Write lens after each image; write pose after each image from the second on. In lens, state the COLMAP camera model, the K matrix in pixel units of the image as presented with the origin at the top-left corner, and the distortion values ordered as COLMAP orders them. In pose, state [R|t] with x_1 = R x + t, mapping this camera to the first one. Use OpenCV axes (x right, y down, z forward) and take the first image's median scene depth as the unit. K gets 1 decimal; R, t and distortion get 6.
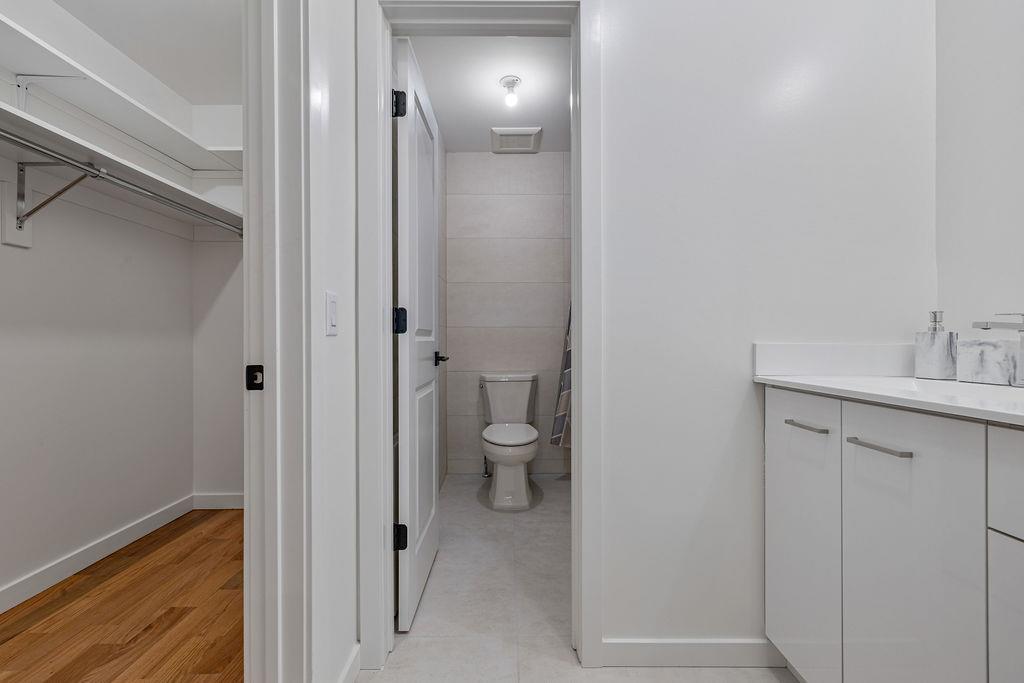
lens RADIAL K [[431.4, 0, 507.6], [0, 431.4, 340.8], [0, 0, 1]] dist [0.004176, -0.000950]
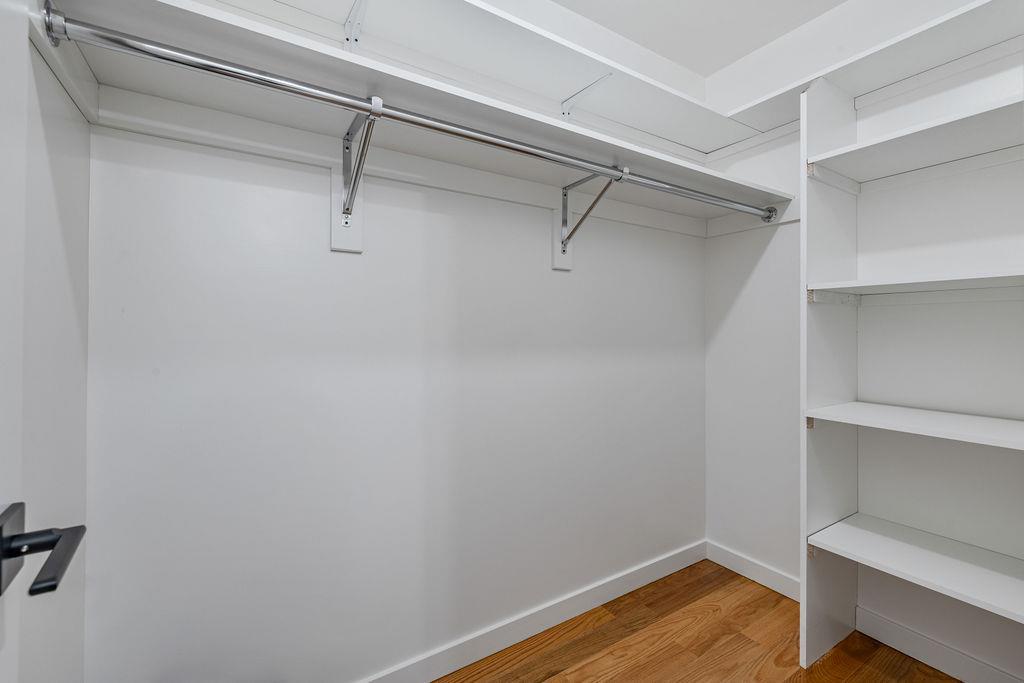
lens RADIAL K [[431.4, 0, 503.8], [0, 431.4, 333.2], [0, 0, 1]] dist [0.004176, -0.000950]
pose [[0.520288, 0.002190, -0.853988, -0.306357], [-0.002560, 0.999996, 0.001004, -0.064387], [0.853987, 0.001664, 0.520292, 0.324550]]
